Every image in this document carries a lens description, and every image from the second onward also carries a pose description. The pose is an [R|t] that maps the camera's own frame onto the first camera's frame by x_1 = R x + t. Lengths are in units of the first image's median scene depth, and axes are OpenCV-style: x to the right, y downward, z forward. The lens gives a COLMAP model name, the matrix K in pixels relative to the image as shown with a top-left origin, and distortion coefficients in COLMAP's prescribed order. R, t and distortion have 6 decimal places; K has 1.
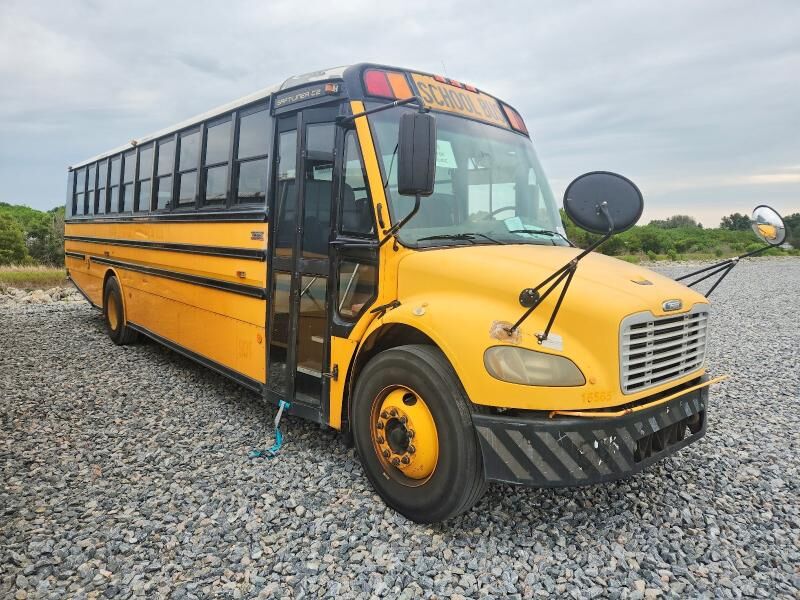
lens RADIAL K [[541.5, 0, 398.5], [0, 541.5, 282.4], [0, 0, 1]] dist [0.046691, 0.010398]
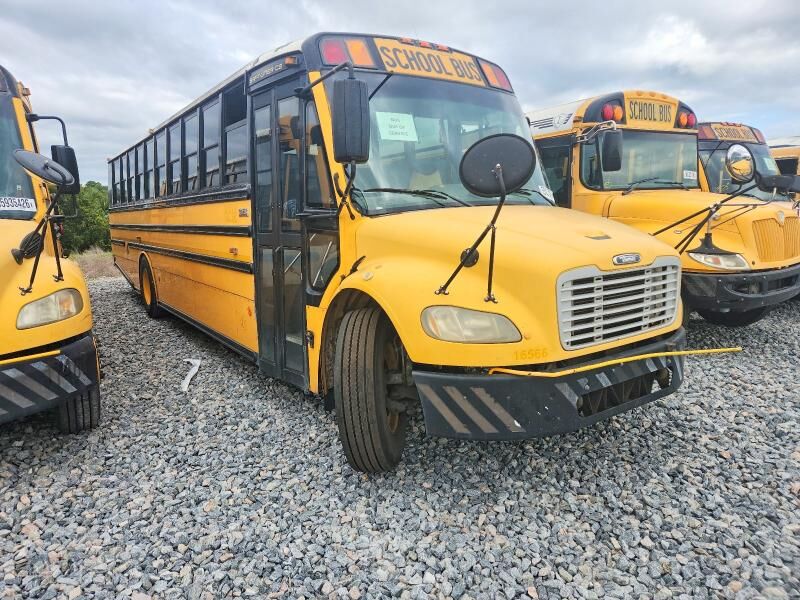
lens RADIAL K [[541.5, 0, 392.4], [0, 541.5, 289.3], [0, 0, 1]] dist [0.046691, 0.010398]
pose [[0.992682, -0.040808, -0.113657, 0.159230], [0.047610, 0.997193, 0.057791, 0.016096], [0.110980, -0.062779, 0.991838, -0.009720]]
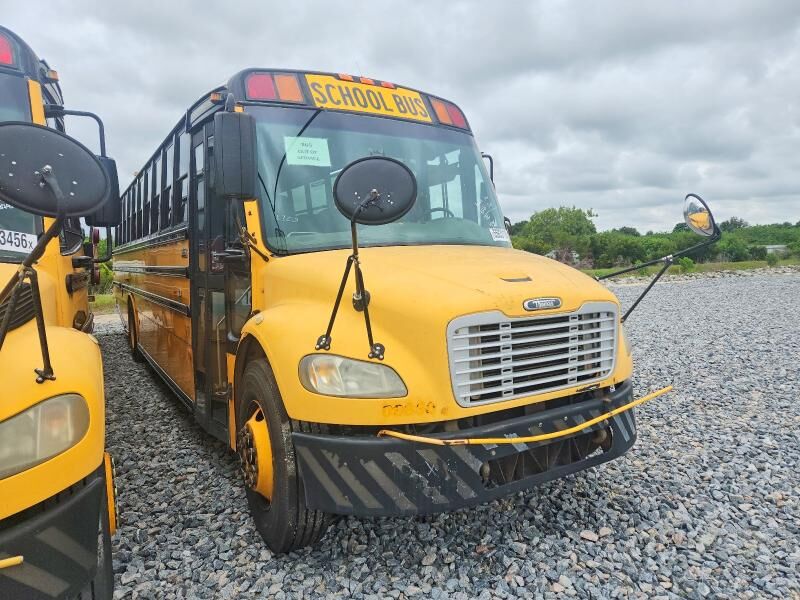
lens RADIAL K [[550.3, 0, 393.5], [0, 550.3, 299.7], [0, 0, 1]] dist [0.022949, 0.000766]
pose [[0.984073, -0.042559, -0.172593, 0.341871], [0.041481, 0.999091, -0.009853, 0.027919], [0.172856, 0.002537, 0.984944, 0.078693]]
